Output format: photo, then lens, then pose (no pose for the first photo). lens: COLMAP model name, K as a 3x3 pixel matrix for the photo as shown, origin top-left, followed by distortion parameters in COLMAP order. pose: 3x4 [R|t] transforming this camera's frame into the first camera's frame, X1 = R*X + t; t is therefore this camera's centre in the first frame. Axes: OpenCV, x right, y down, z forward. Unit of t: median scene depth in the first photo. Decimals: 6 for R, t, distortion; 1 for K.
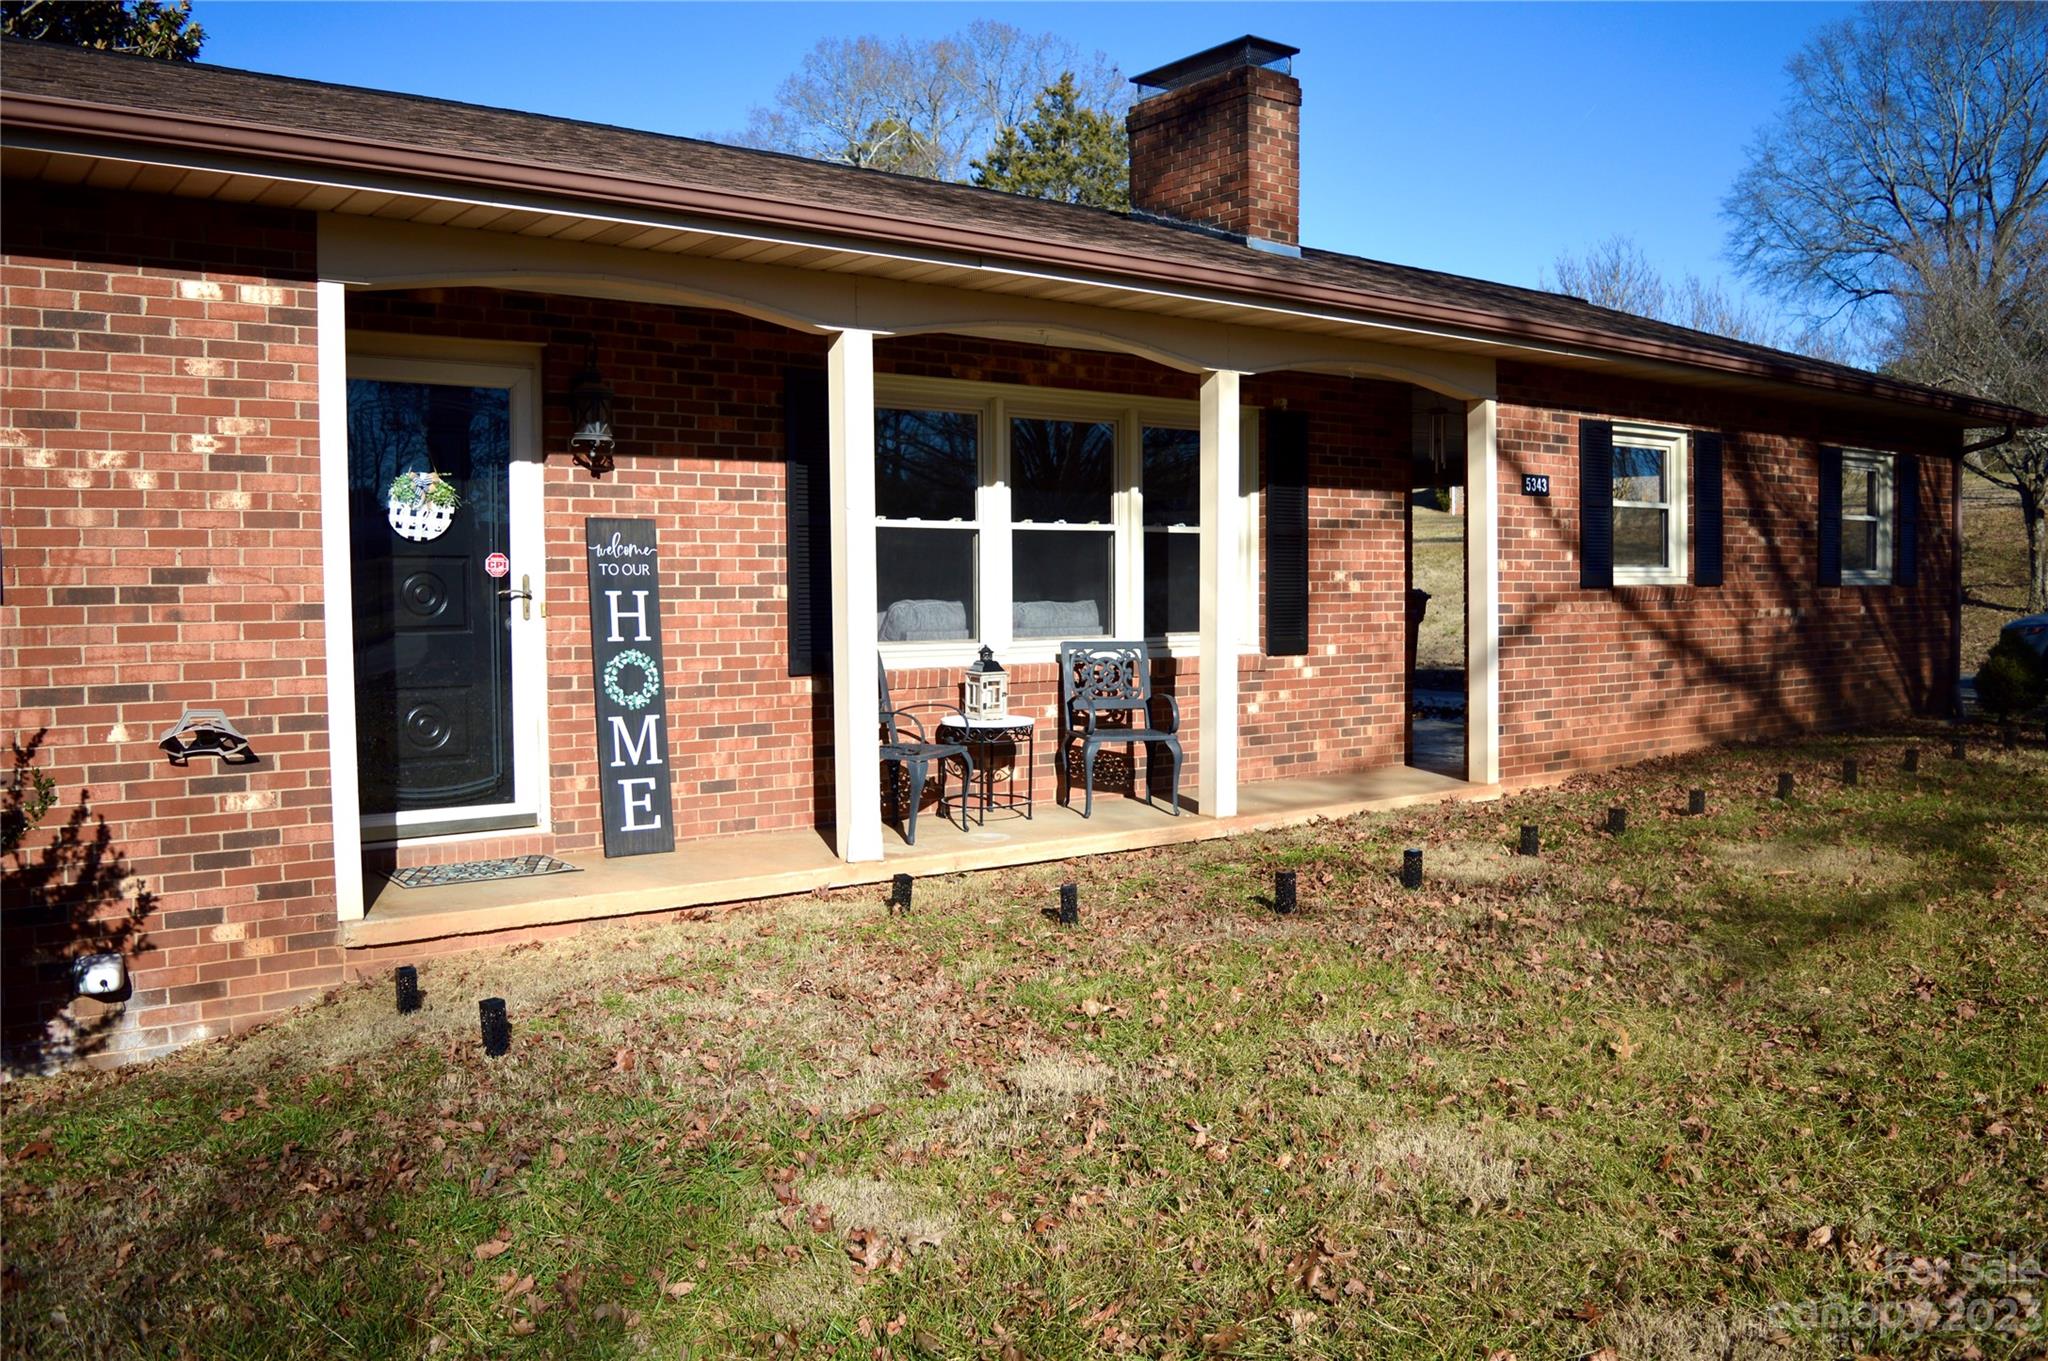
lens RADIAL K [[1584.9, 0, 1024.4], [0, 1584.9, 691.1], [0, 0, 1]] dist [-0.081495, 0.002346]
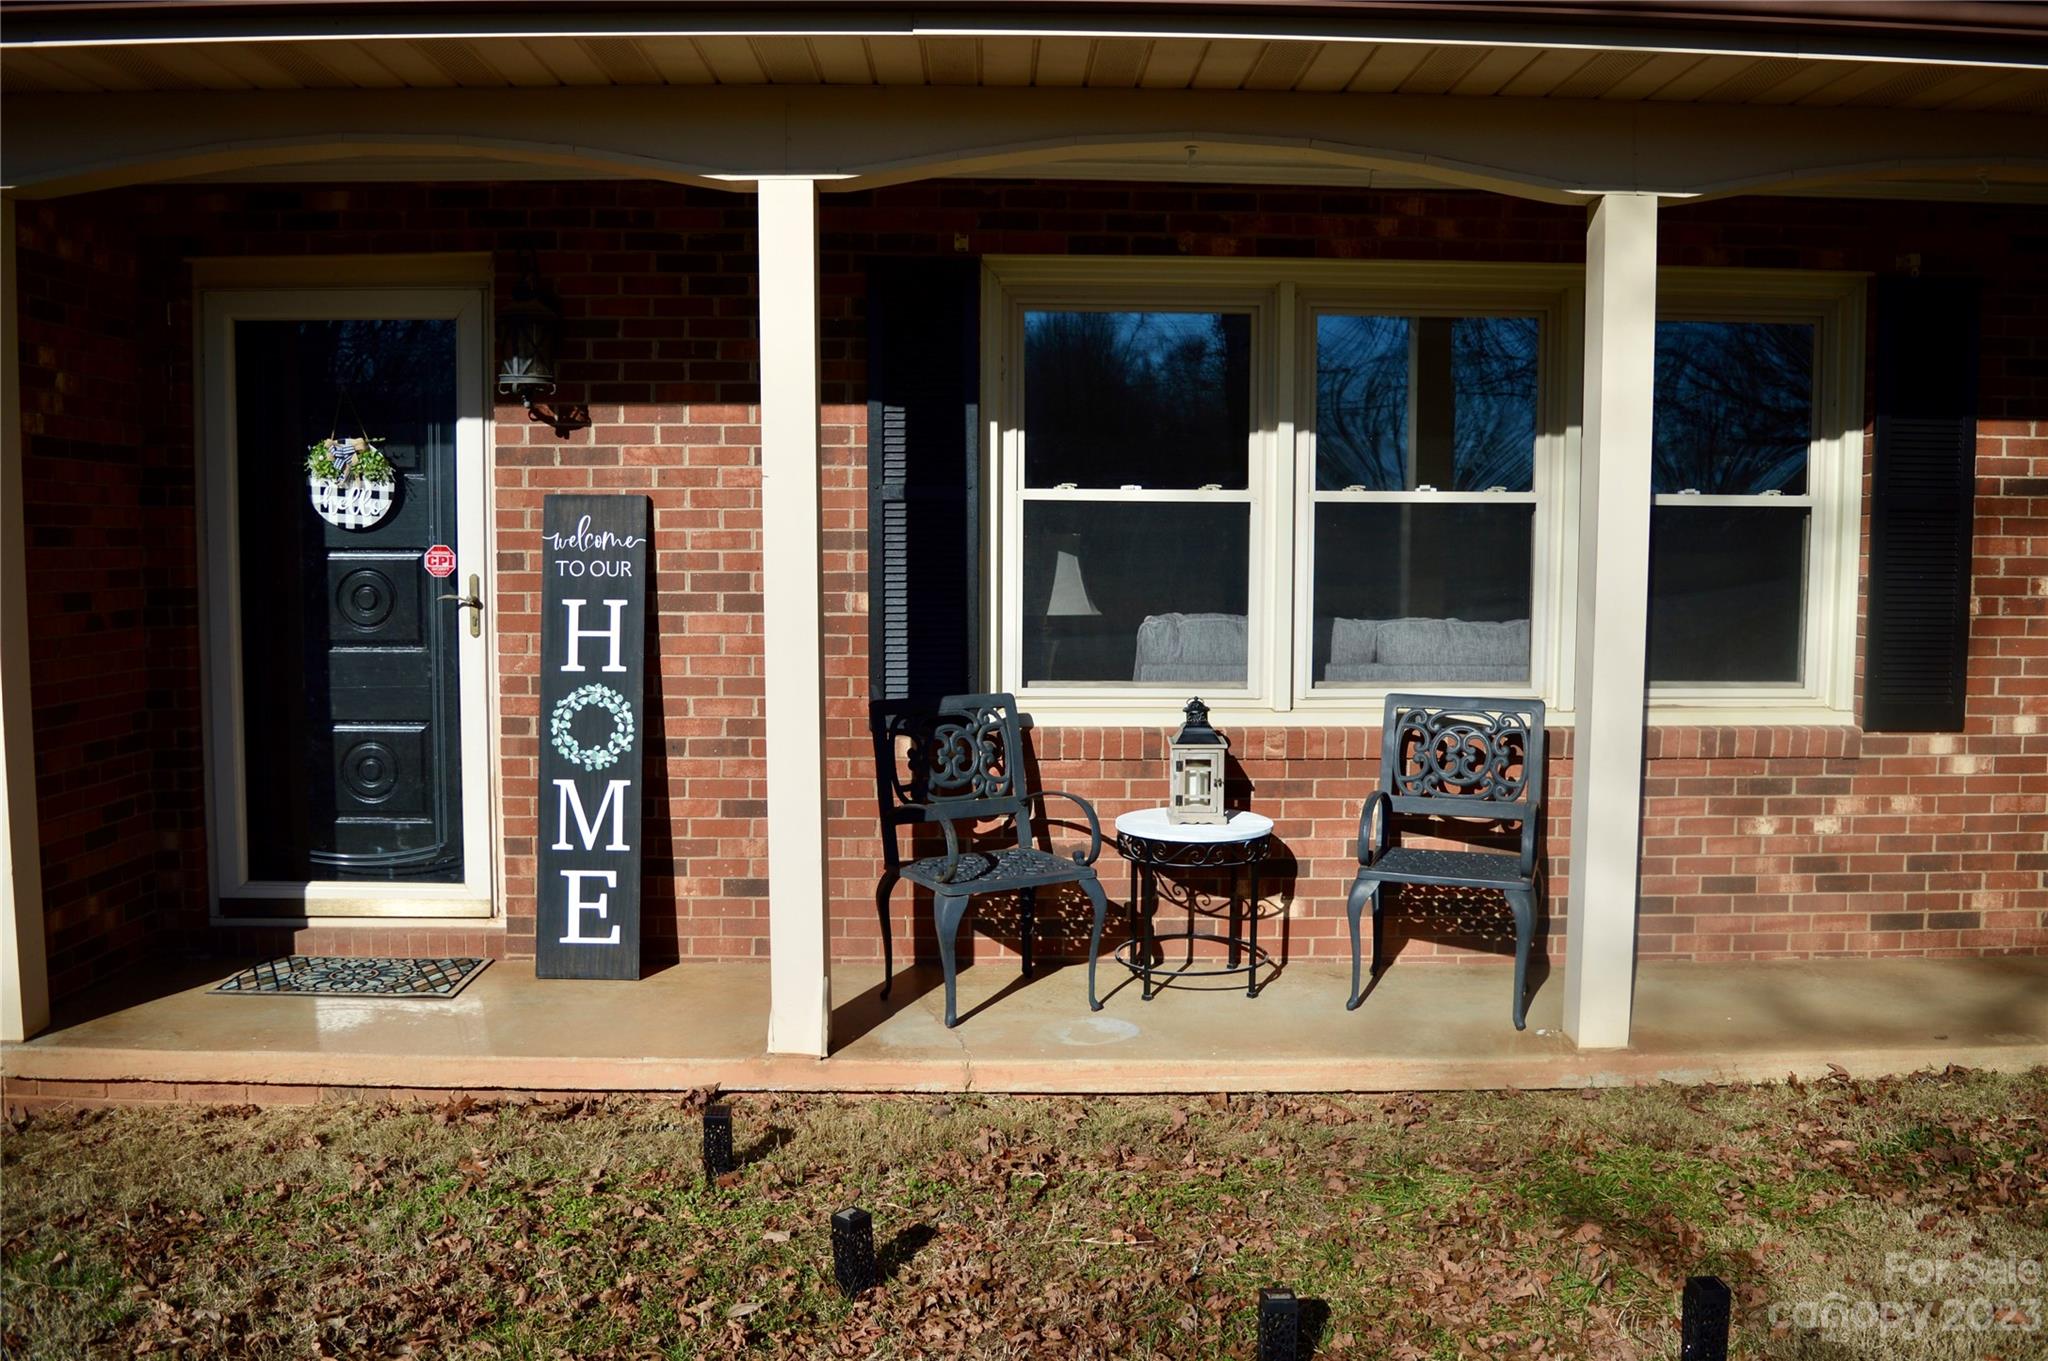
lens RADIAL K [[1584.9, 0, 1024.4], [0, 1584.9, 691.1], [0, 0, 1]] dist [-0.081495, 0.002346]
pose [[0.816675, 0.054520, -0.574516, 0.302280], [-0.046376, 0.998508, 0.028831, -0.051710], [0.575231, 0.003098, 0.817985, 0.539108]]
